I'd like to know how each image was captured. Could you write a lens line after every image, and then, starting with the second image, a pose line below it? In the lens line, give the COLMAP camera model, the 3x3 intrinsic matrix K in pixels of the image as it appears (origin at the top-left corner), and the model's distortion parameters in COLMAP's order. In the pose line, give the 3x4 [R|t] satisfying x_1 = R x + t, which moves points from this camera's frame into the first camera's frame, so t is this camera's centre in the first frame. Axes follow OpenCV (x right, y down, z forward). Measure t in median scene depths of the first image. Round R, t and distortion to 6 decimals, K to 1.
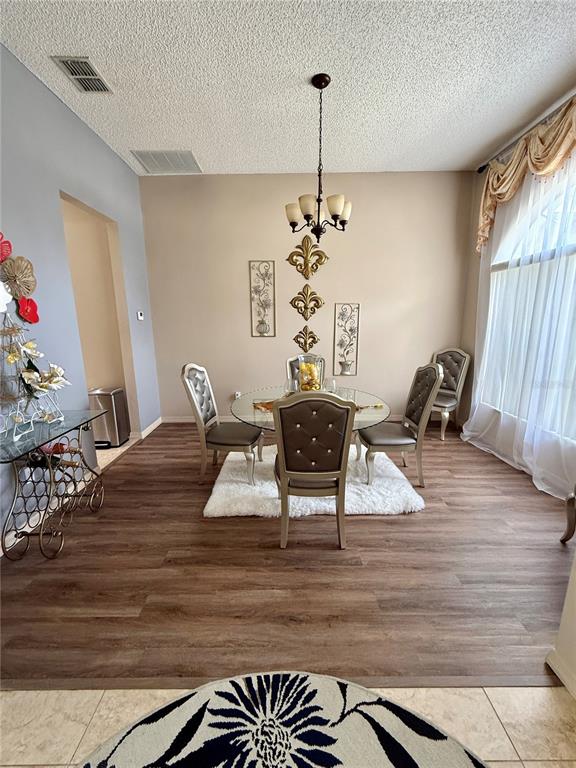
lens RADIAL K [[307.6, 0, 287.0], [0, 307.6, 382.2], [0, 0, 1]] dist [-0.000850, 0.000487]
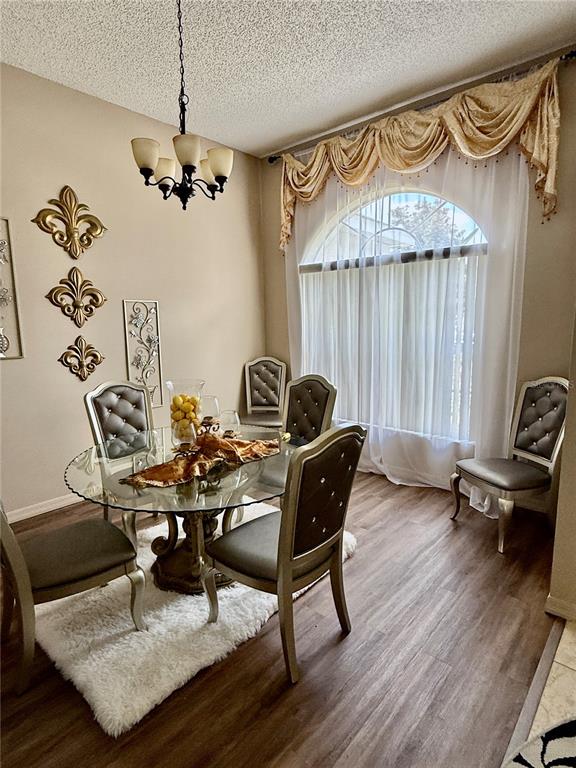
lens RADIAL K [[423.4, 0, 288.2], [0, 423.4, 384.0], [0, 0, 1]] dist [0.001987, -0.002016]
pose [[0.664897, -0.113962, 0.738190, -0.297817], [0.158205, 0.987356, 0.009932, -0.039172], [-0.729988, 0.110182, 0.674520, 0.175903]]
